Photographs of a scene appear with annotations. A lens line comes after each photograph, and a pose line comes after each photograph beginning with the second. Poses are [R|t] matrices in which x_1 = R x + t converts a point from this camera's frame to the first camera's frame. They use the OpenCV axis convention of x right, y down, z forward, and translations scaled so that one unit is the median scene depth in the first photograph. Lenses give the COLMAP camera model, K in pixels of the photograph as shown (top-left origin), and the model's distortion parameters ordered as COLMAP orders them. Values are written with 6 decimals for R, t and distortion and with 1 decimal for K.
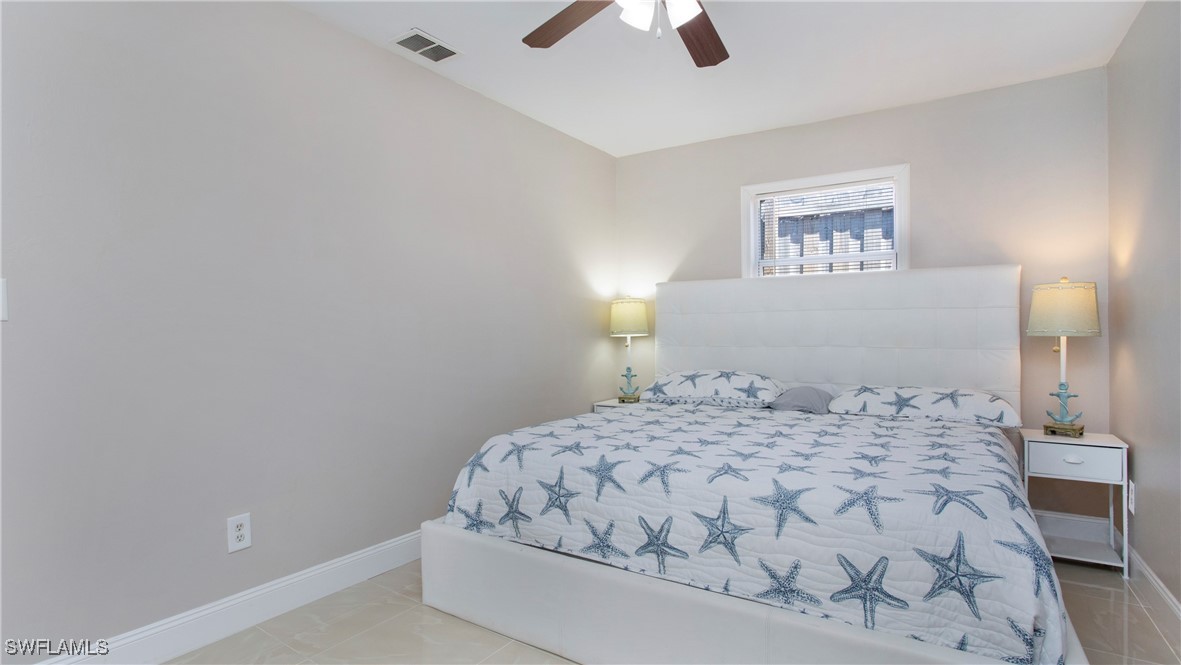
lens RADIAL K [[580.7, 0, 590.5], [0, 580.7, 332.5], [0, 0, 1]] dist [-0.043357, 0.000101]
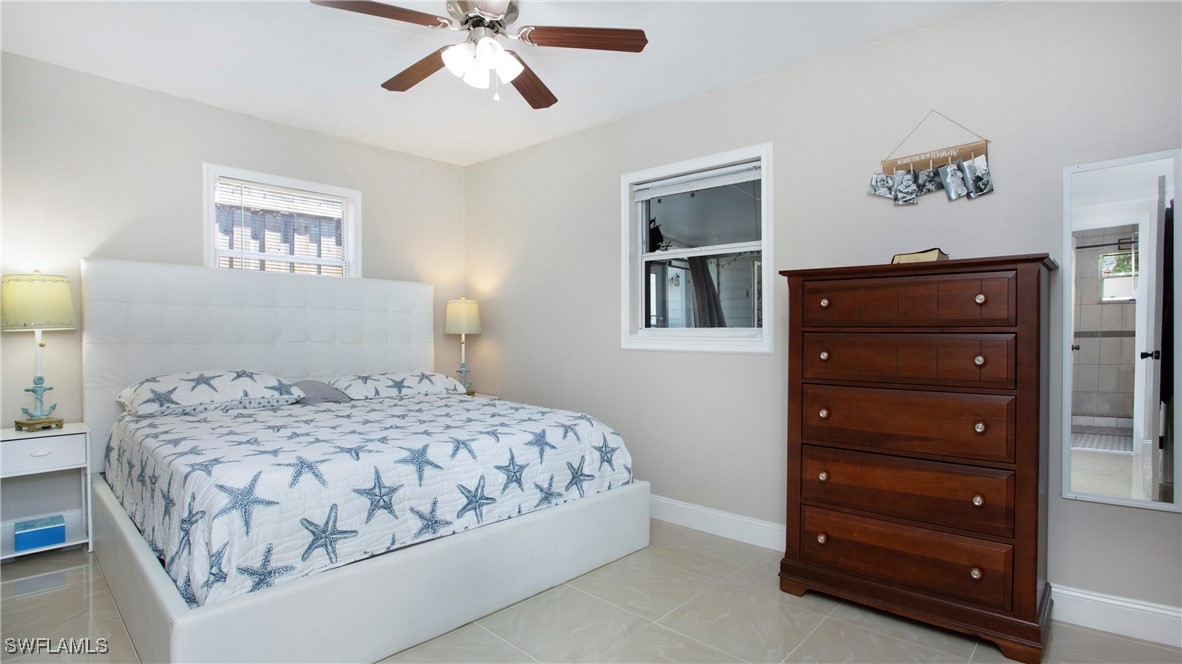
lens RADIAL K [[639.1, 0, 573.0], [0, 639.1, 331.4], [0, 0, 1]] dist [-0.004488, 0.000492]
pose [[0.151197, 0.007813, 0.988473, -1.031923], [-0.010231, 0.999928, -0.006339, 0.009579], [-0.988451, -0.009154, 0.151266, 0.506168]]
